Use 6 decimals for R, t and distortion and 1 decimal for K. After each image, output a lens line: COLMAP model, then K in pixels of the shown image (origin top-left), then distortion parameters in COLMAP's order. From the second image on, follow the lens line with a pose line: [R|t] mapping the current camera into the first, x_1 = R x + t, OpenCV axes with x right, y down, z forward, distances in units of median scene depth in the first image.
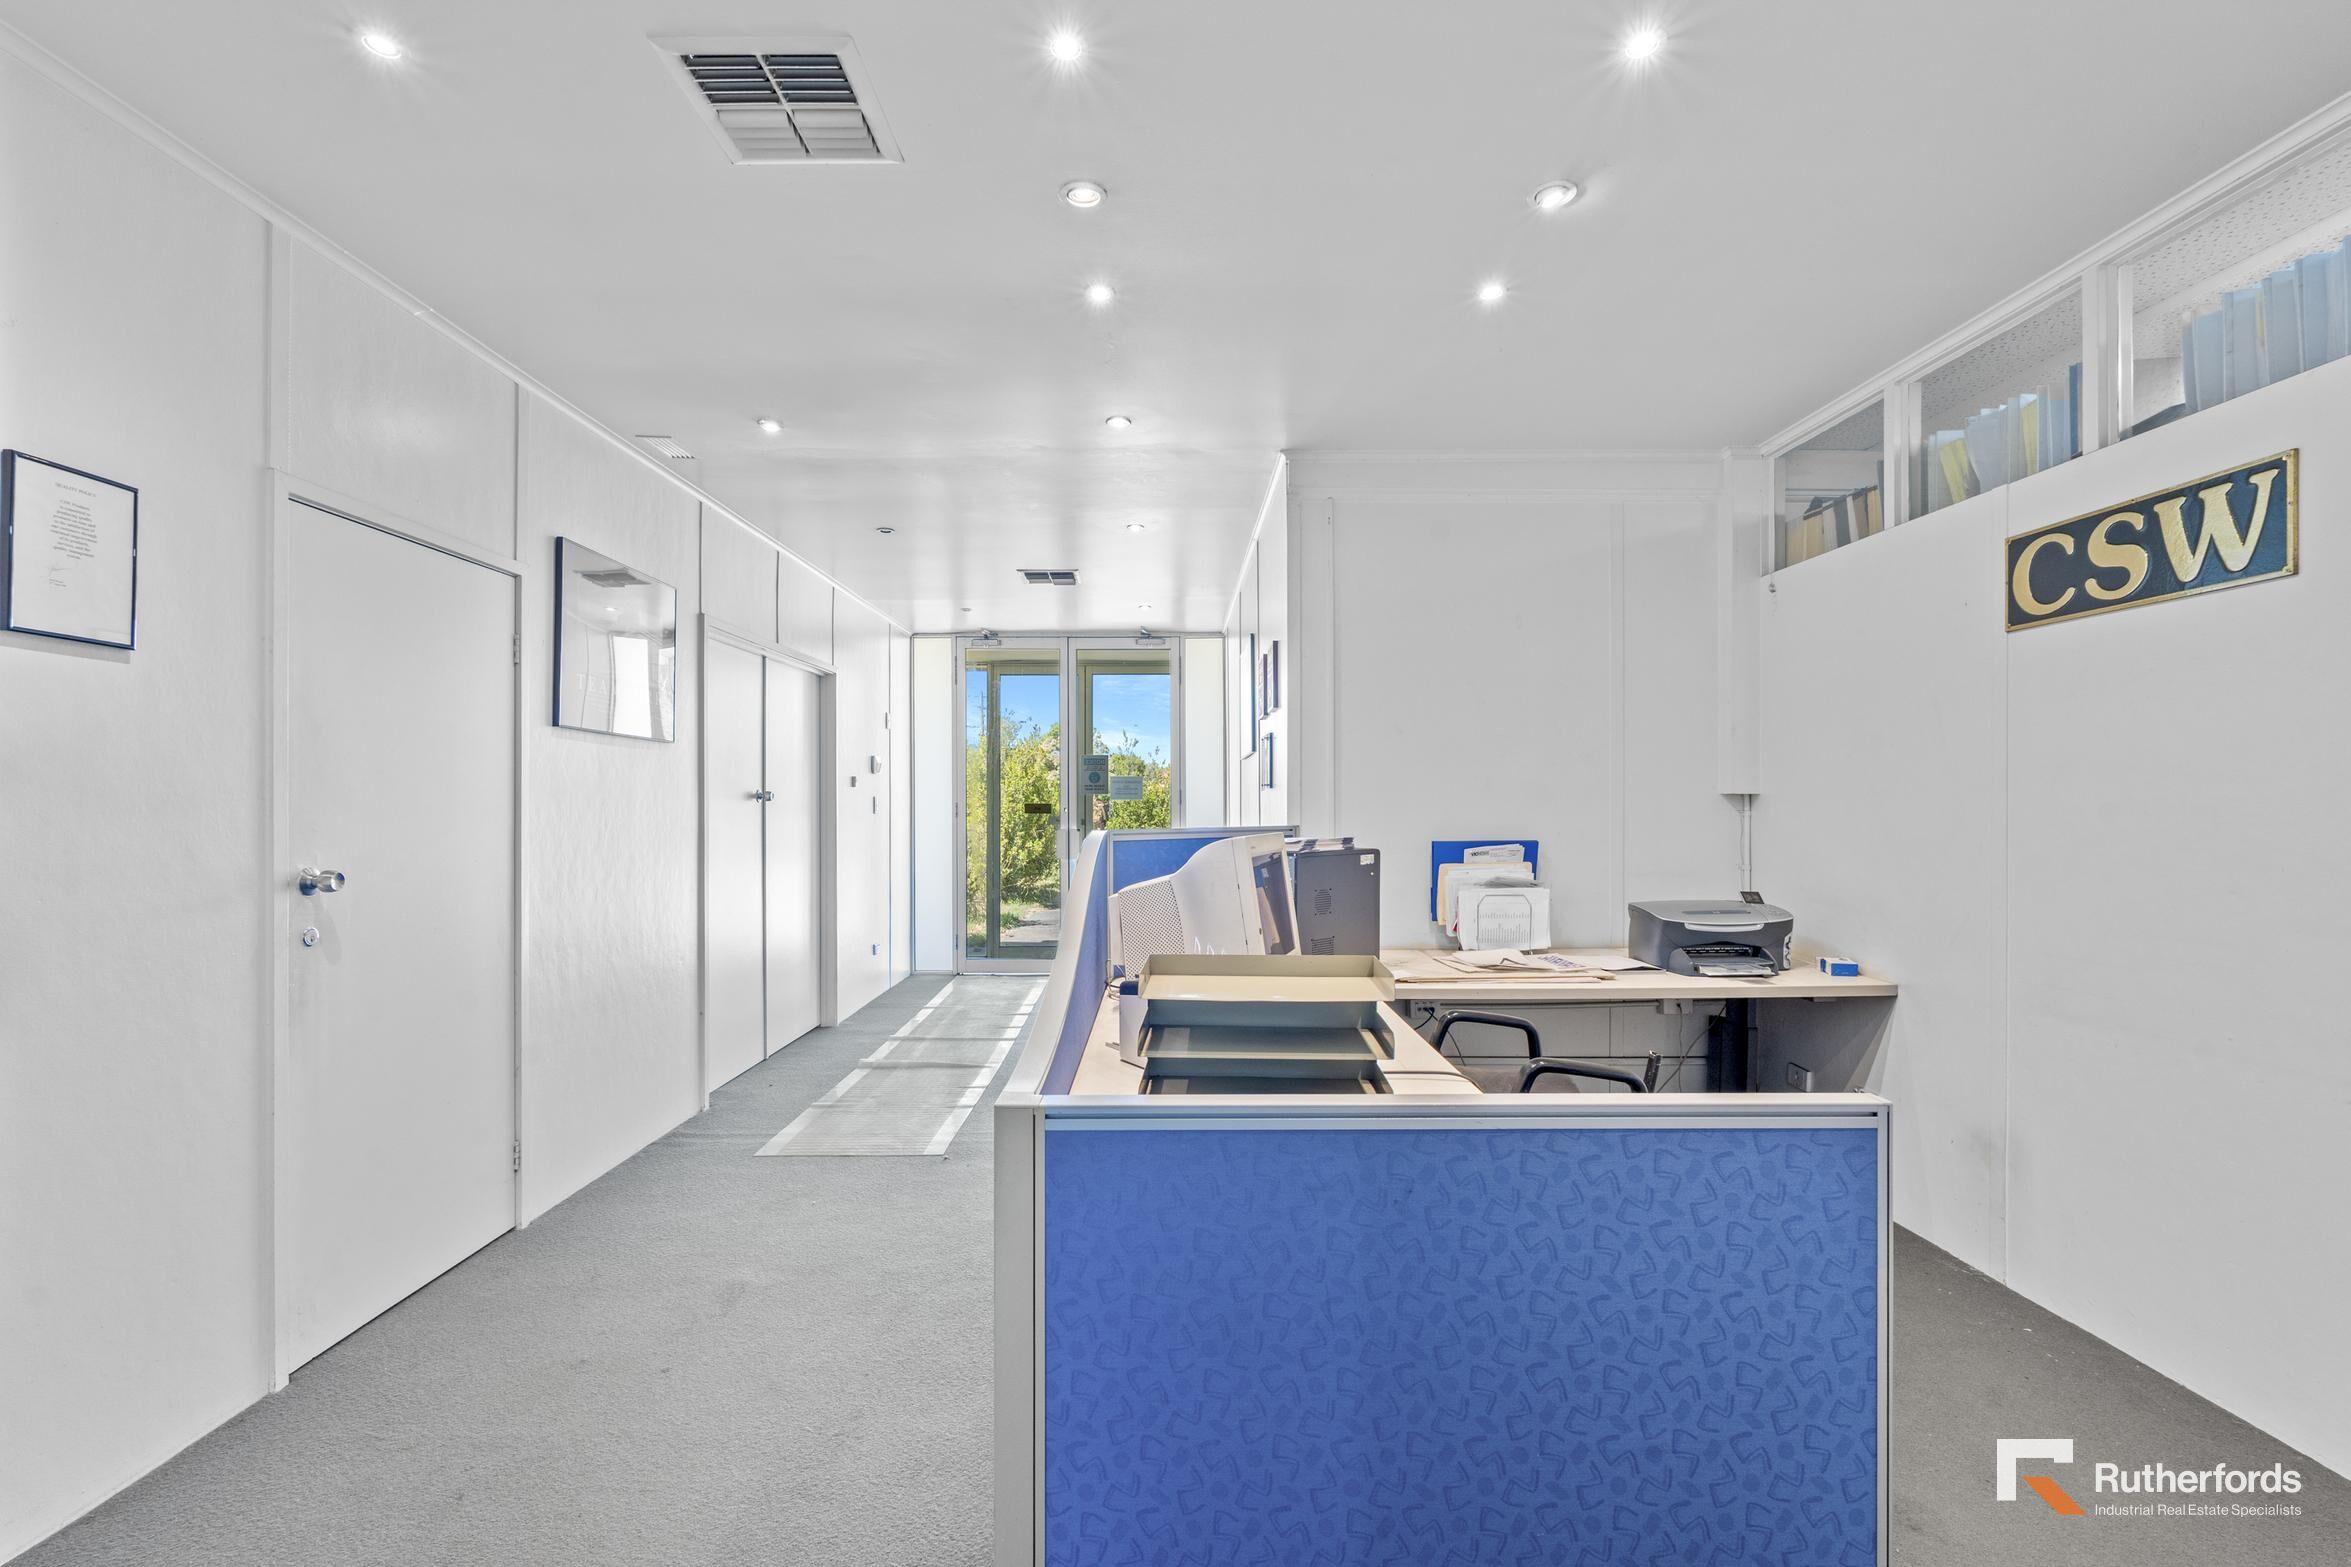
lens RADIAL K [[1044.2, 0, 1170.3], [0, 1044.2, 816.8], [0, 0, 1]] dist [0.001414, 0.001171]
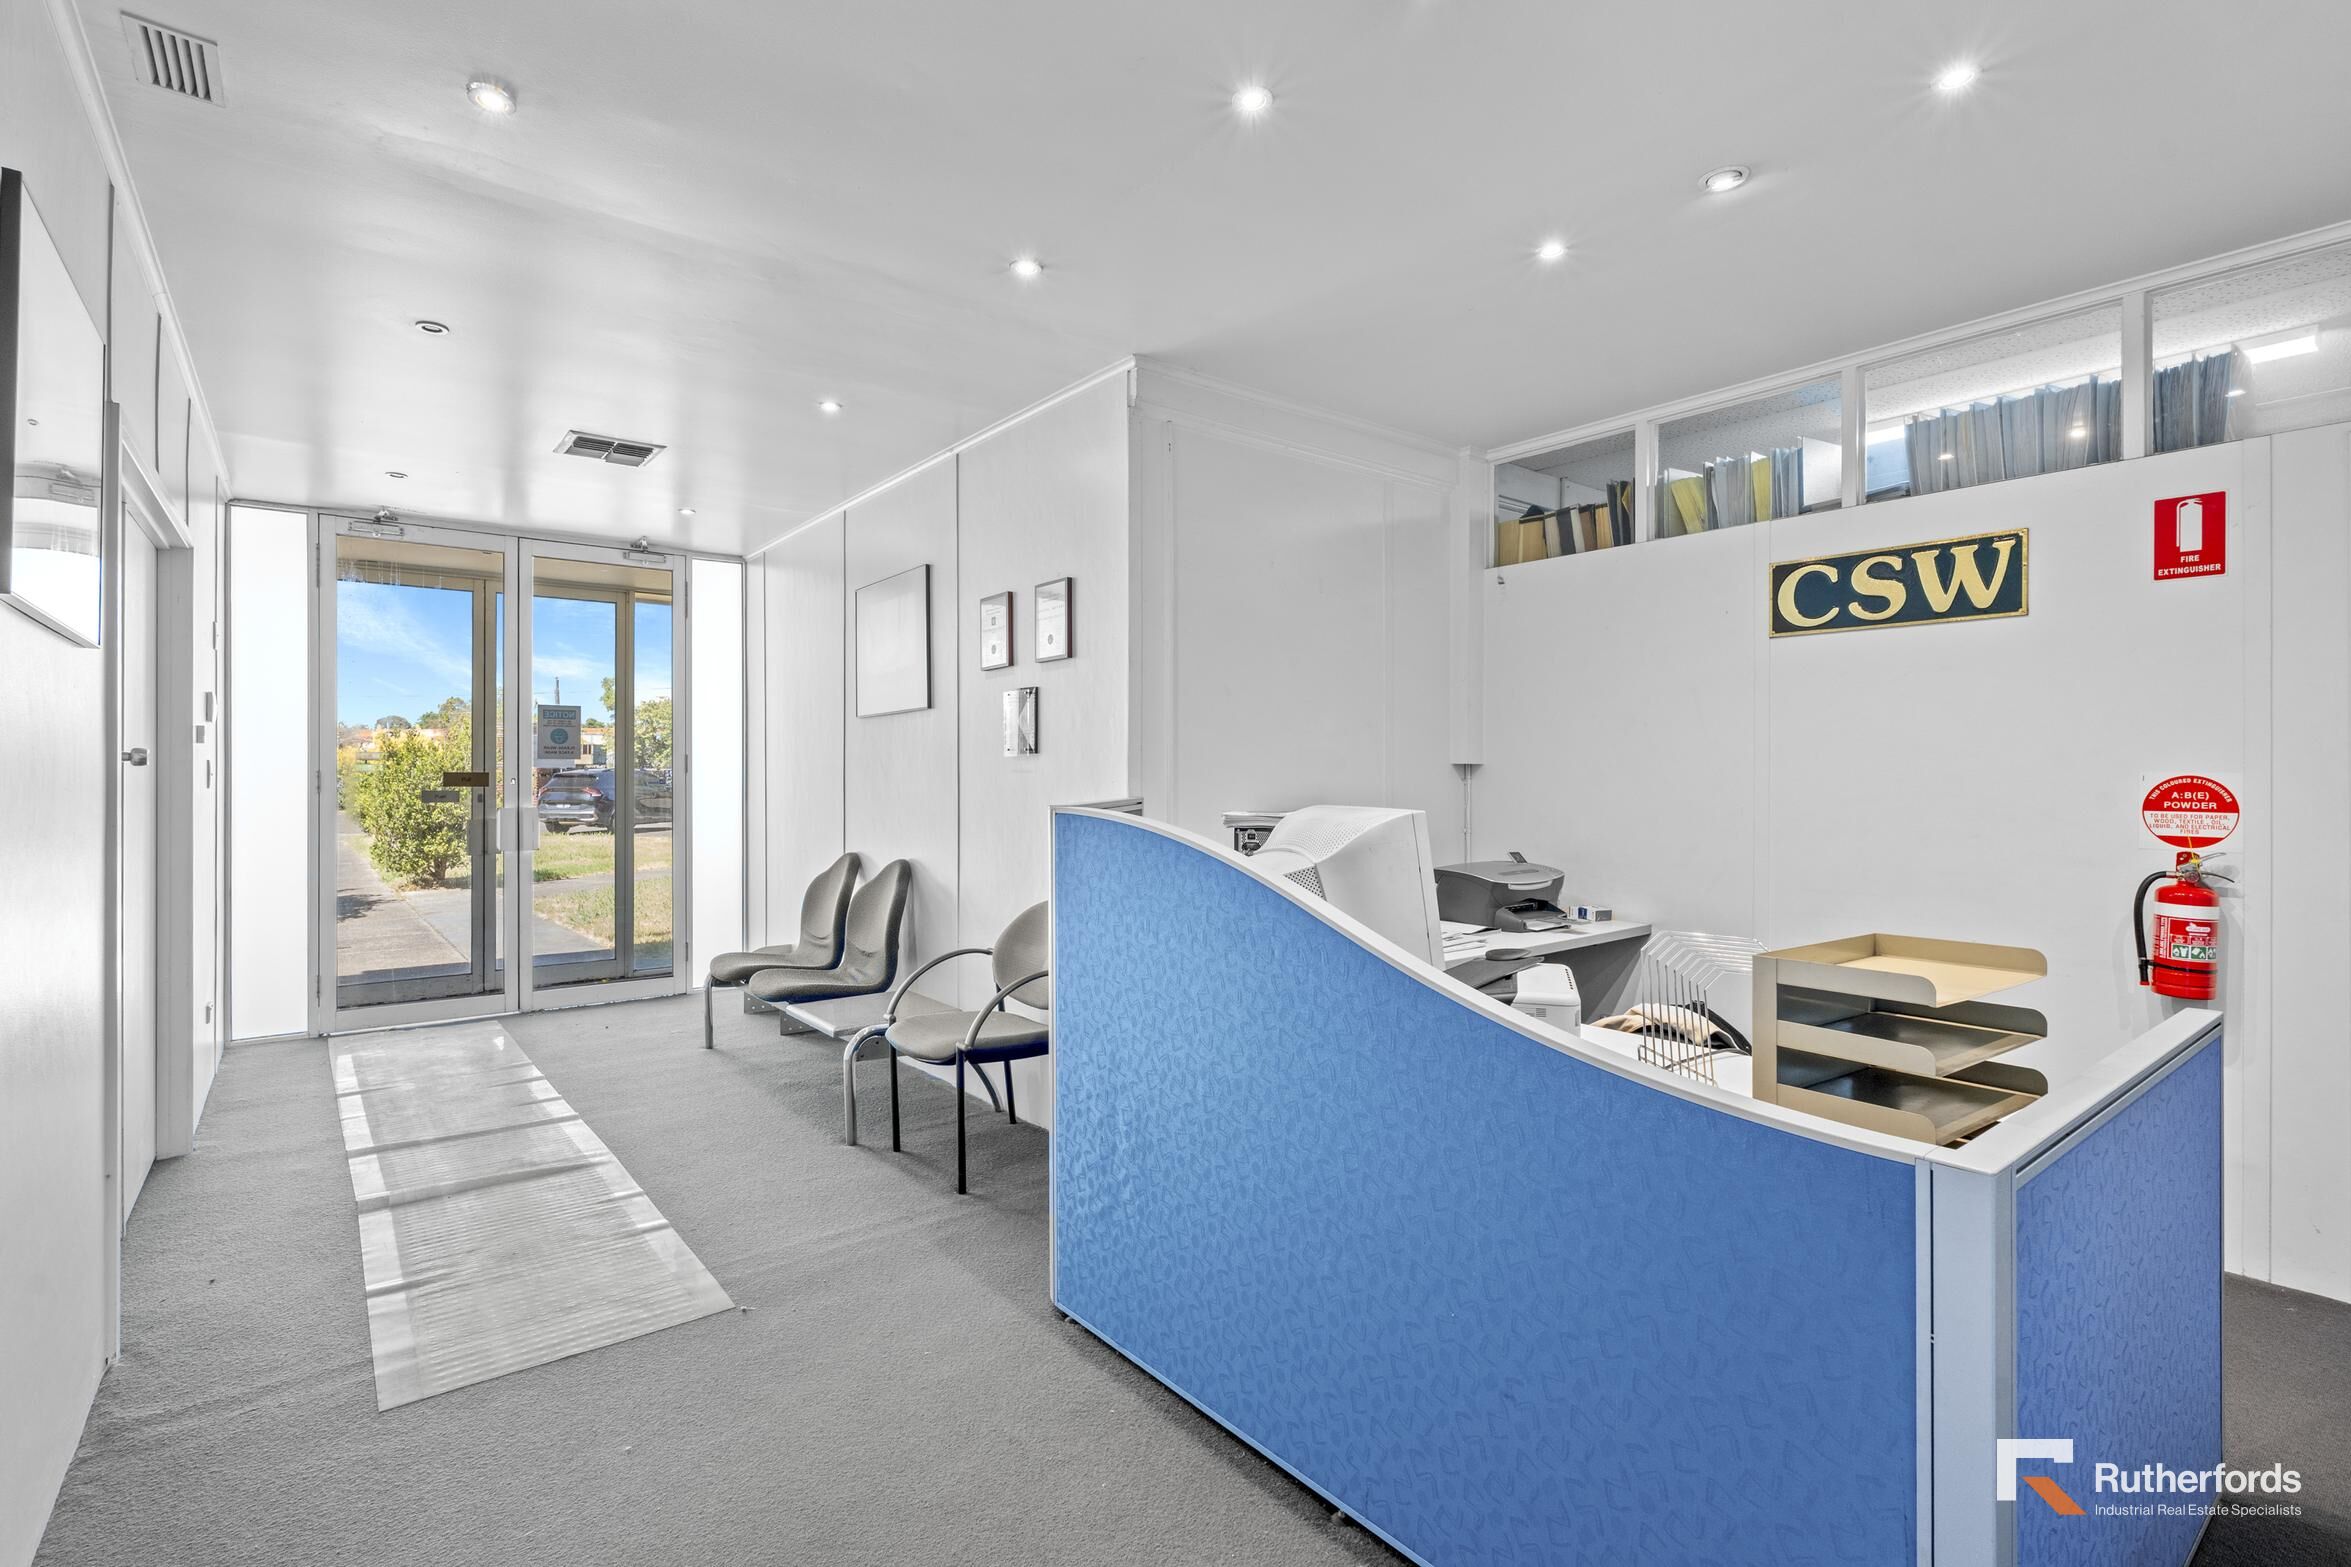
lens RADIAL K [[1094.5, 0, 1175.5], [0, 1094.5, 783.5], [0, 0, 1]] dist [-0.004426, -0.000386]
pose [[0.787986, -0.003643, 0.615682, -0.511394], [0.005739, 0.999983, -0.001428, -0.001977], [-0.615666, 0.004658, 0.787993, 0.353683]]
